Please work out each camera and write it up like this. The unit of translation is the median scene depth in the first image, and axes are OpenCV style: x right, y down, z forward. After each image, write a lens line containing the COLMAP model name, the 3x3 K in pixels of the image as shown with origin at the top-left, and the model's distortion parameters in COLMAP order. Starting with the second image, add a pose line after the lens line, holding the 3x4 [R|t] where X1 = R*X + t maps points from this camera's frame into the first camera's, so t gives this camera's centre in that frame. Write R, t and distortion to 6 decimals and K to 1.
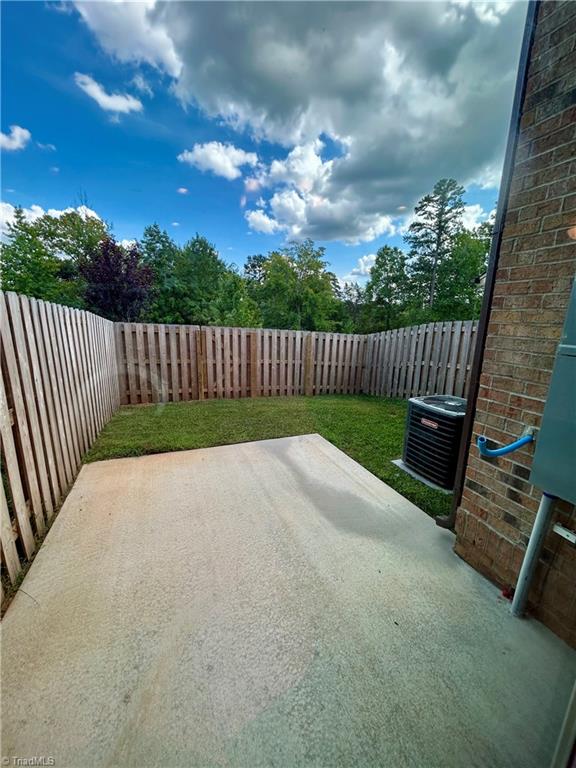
lens RADIAL K [[310.6, 0, 288.5], [0, 310.6, 386.6], [0, 0, 1]] dist [0.001212, 0.000654]
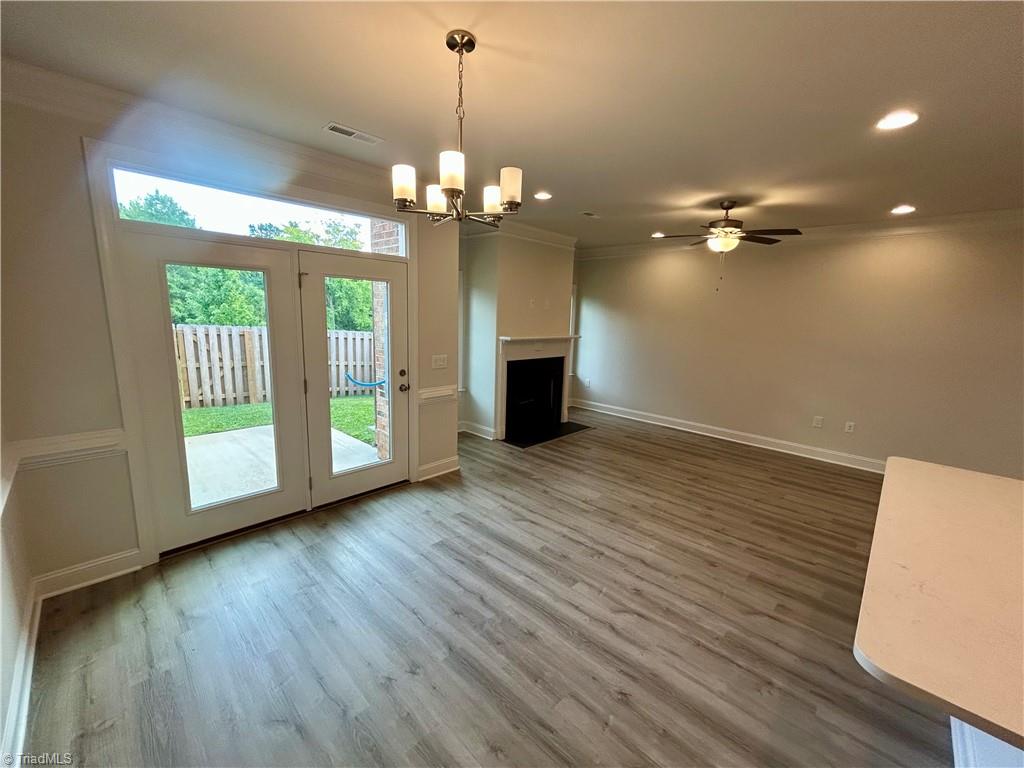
lens RADIAL K [[414.1, 0, 507.0], [0, 414.1, 385.7], [0, 0, 1]] dist [0.001212, 0.000654]
pose [[0.917655, -0.062750, 0.392393, 0.093183], [0.080027, 0.996405, -0.027811, 0.076448], [-0.389237, 0.056923, 0.919377, -0.384650]]
